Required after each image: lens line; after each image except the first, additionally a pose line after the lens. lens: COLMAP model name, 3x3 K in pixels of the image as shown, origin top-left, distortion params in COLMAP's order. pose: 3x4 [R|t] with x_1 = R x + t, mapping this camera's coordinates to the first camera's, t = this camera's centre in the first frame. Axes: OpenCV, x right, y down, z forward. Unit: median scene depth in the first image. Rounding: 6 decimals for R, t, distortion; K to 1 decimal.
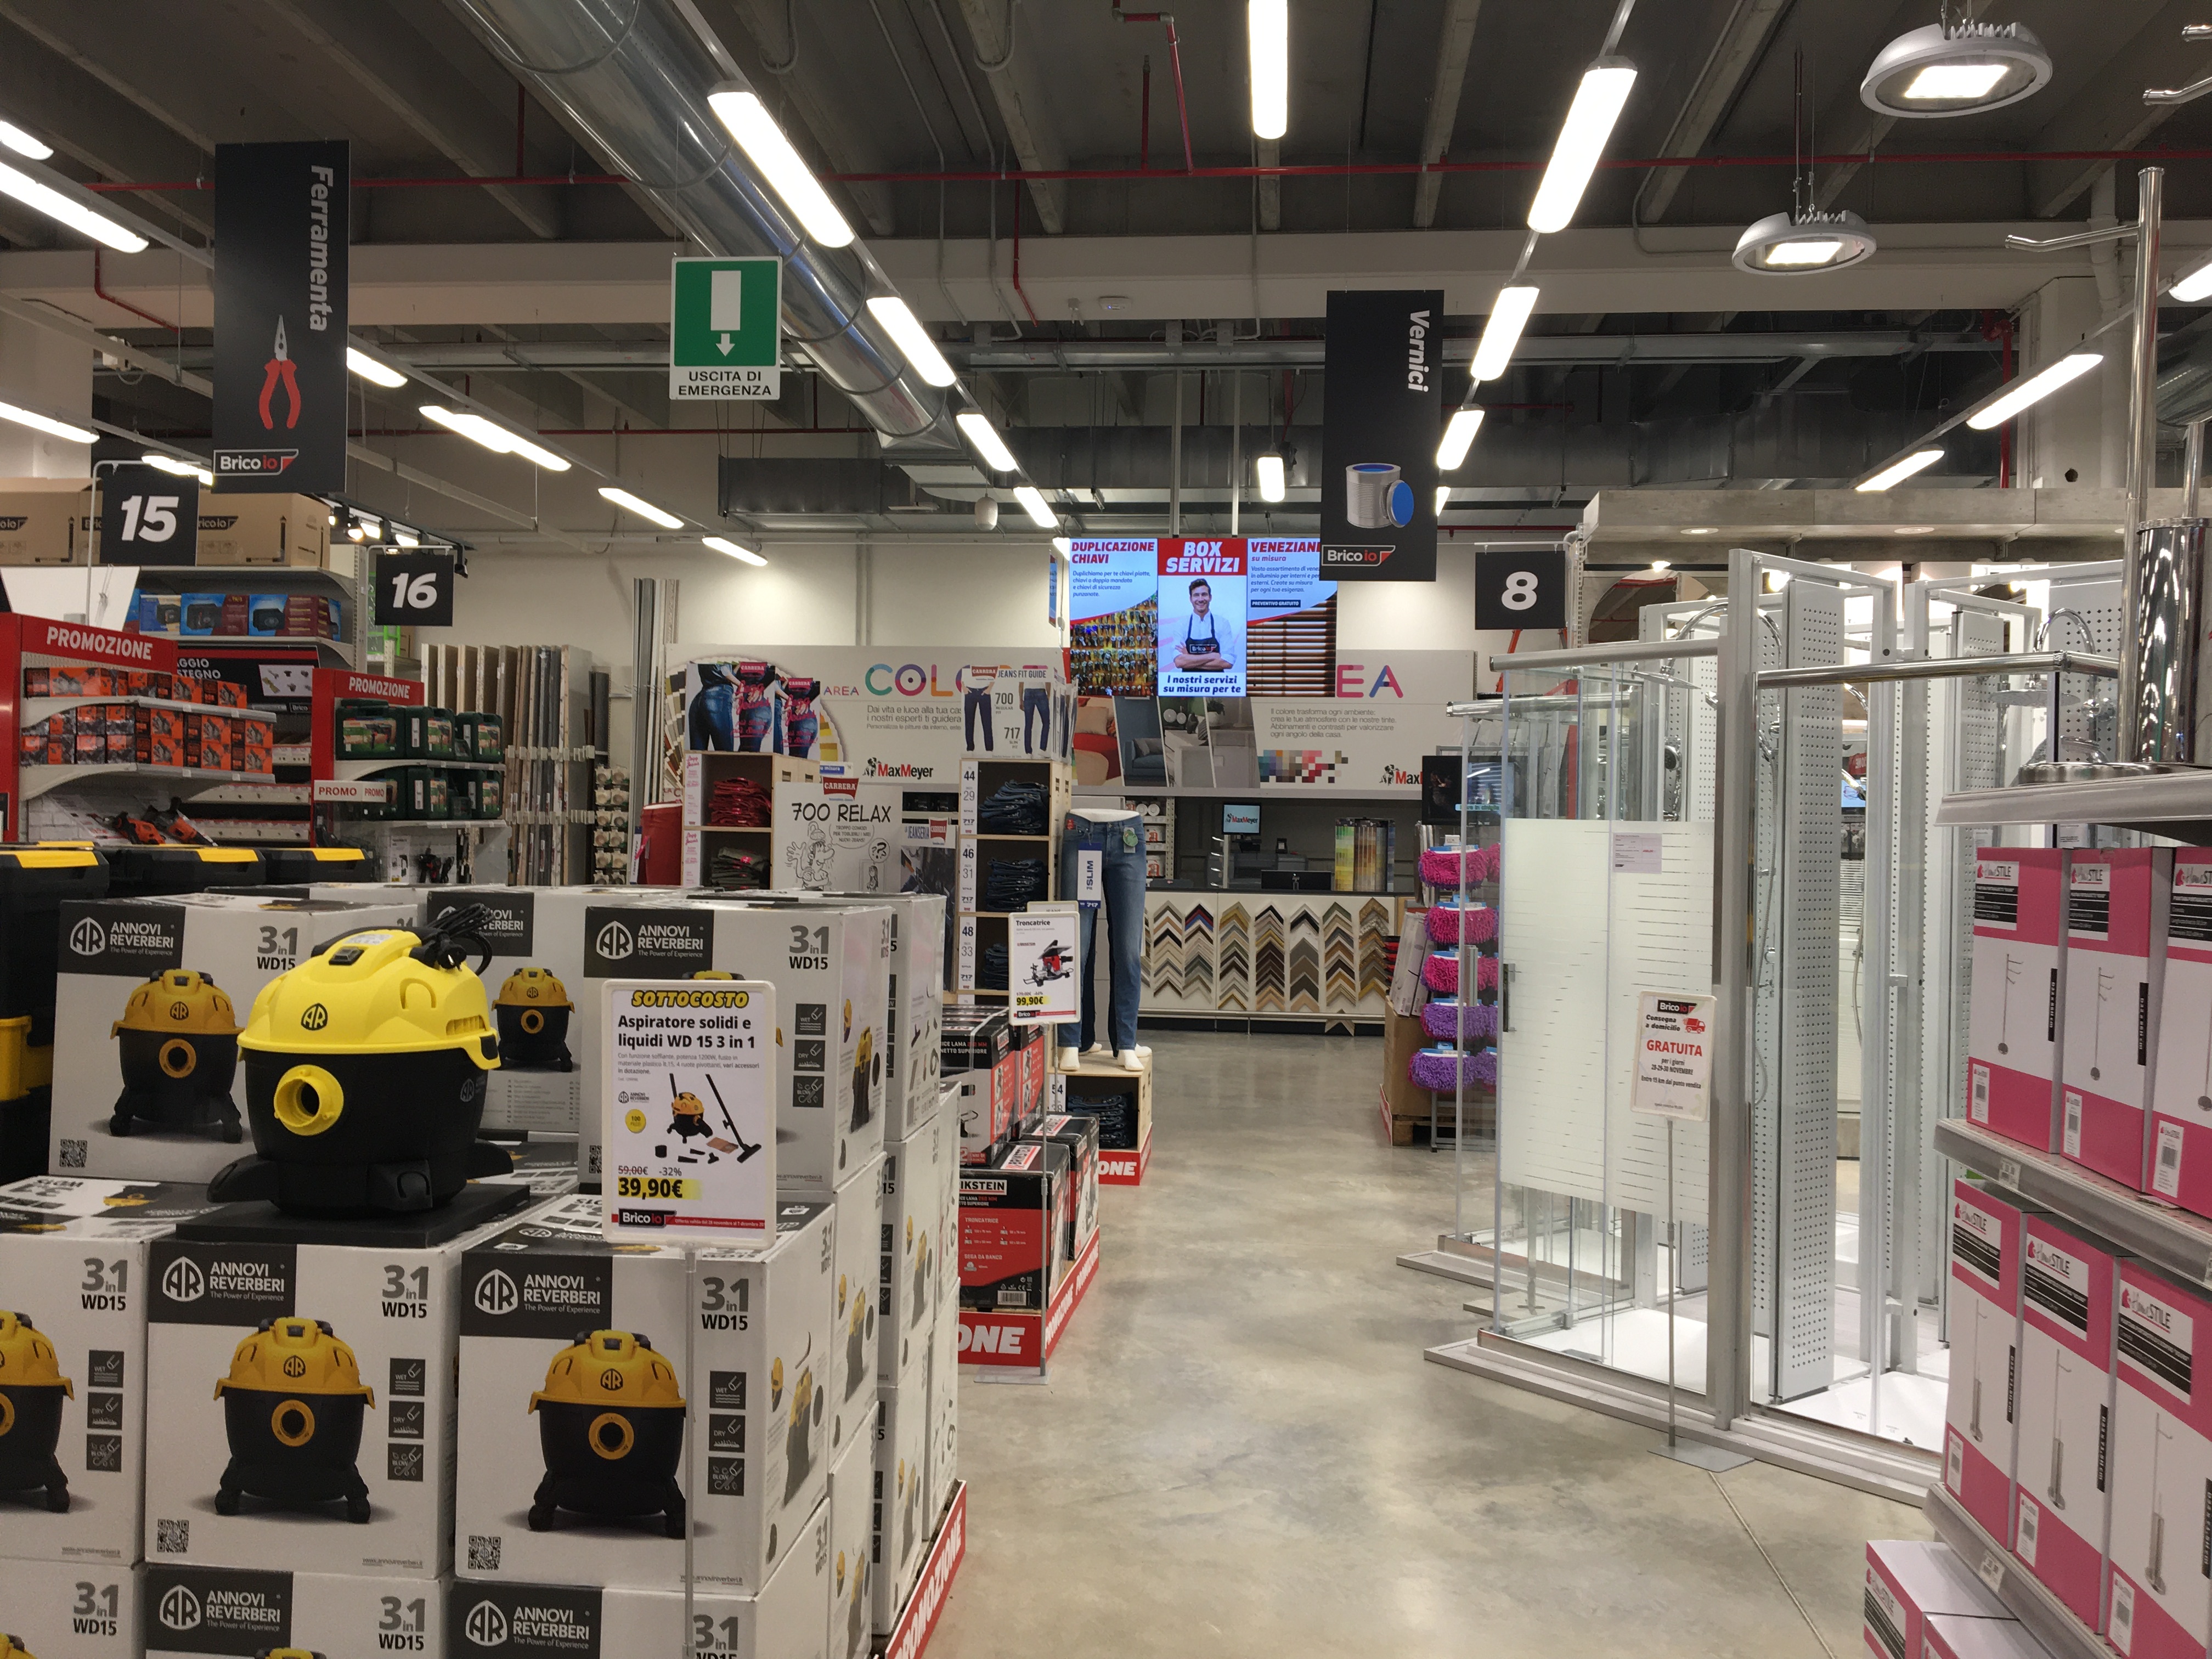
lens RADIAL K [[1858.0, 0, 1111.9], [0, 1858.0, 838.9], [0, 0, 1]] dist [0.054348, -0.081625]
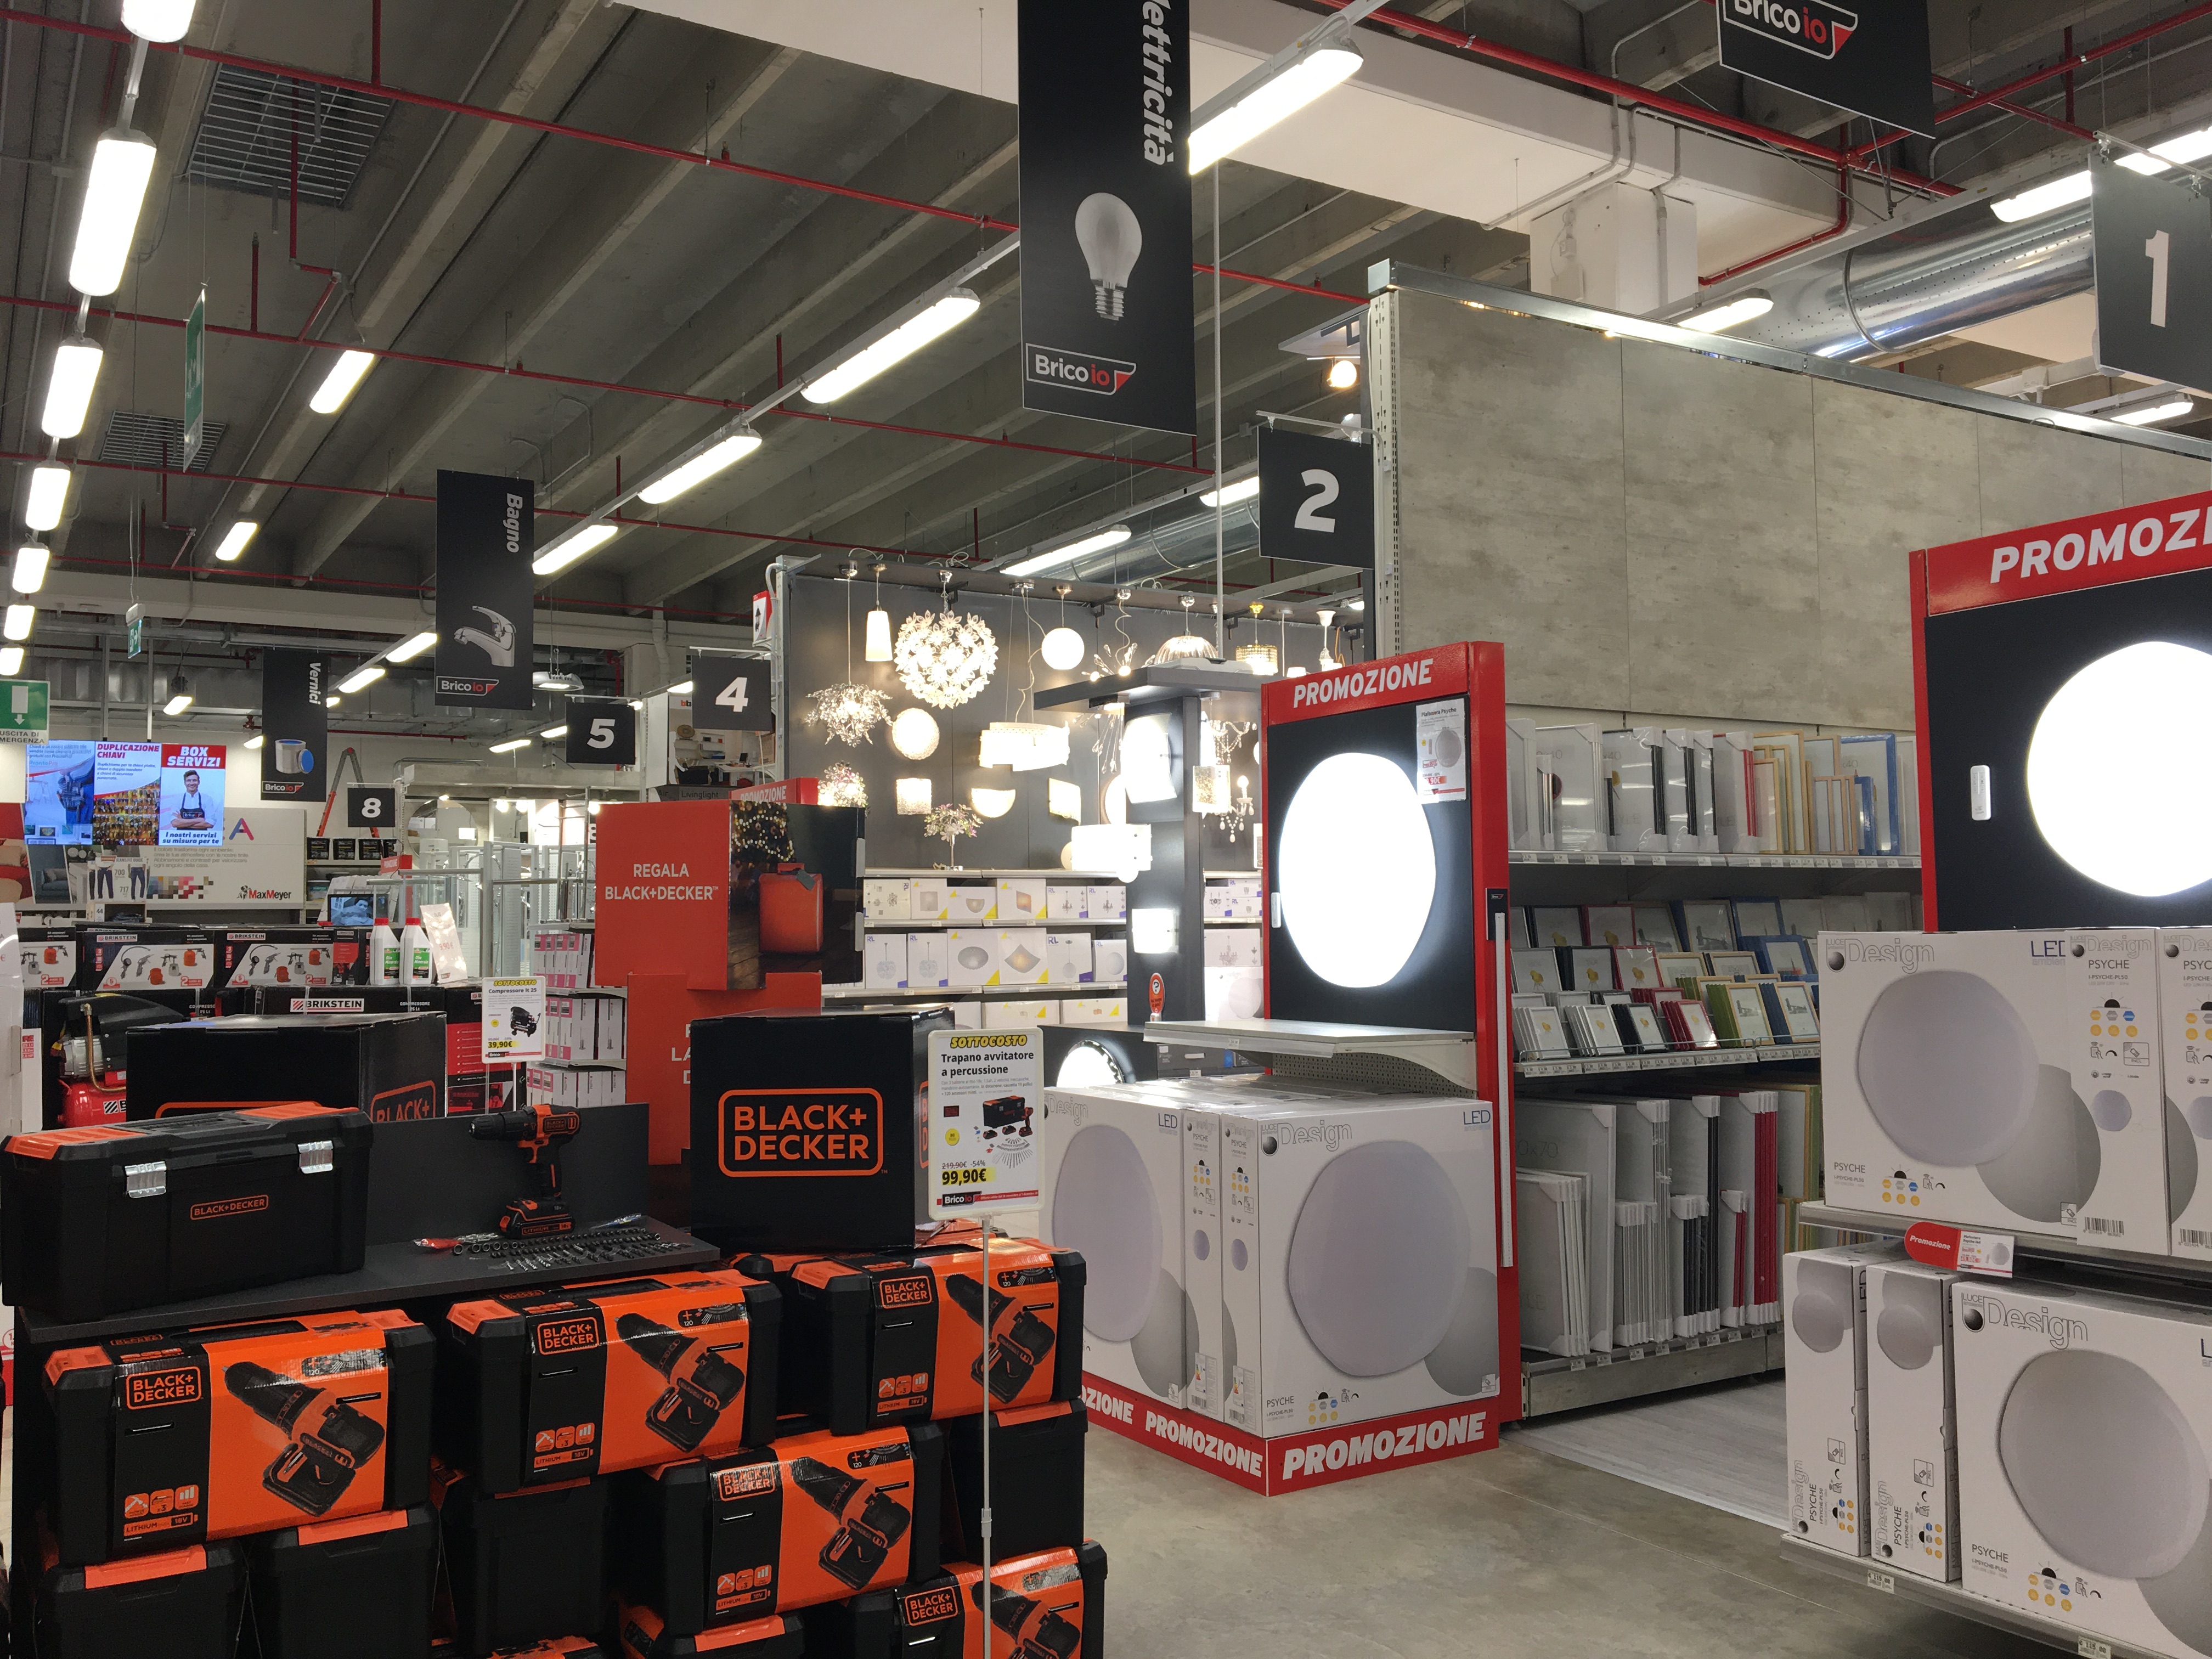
lens RADIAL K [[1858.0, 0, 1112.2], [0, 1858.0, 831.9], [0, 0, 1]] dist [0.054348, -0.081625]
pose [[0.794060, 0.004057, 0.607825, -0.231686], [0.026082, 0.998829, -0.040740, -0.004505], [-0.607279, 0.048203, 0.793025, -0.668069]]
